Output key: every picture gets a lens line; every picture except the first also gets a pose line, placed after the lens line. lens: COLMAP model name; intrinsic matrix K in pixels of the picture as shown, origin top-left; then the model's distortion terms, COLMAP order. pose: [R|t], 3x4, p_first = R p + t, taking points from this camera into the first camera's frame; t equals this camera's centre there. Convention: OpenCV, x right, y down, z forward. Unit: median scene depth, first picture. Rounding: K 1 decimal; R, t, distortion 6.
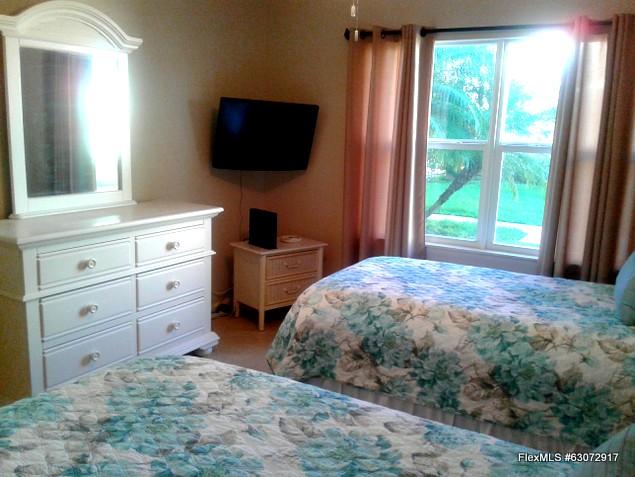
lens RADIAL K [[574.4, 0, 317.5], [0, 574.4, 238.5], [0, 0, 1]] dist [0.095451, -0.189976]
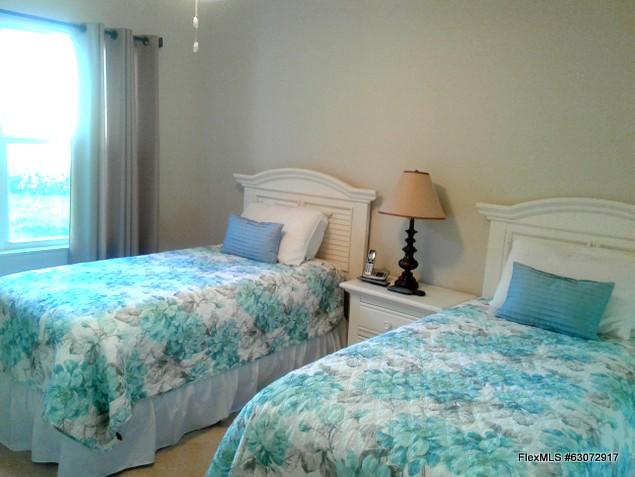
lens RADIAL K [[574.4, 0, 317.5], [0, 574.4, 238.5], [0, 0, 1]] dist [0.095451, -0.189976]
pose [[0.175691, -0.180860, 0.967689, -0.868639], [0.132674, 0.978361, 0.158766, -0.137155], [-0.975464, 0.100493, 0.195885, 0.560964]]
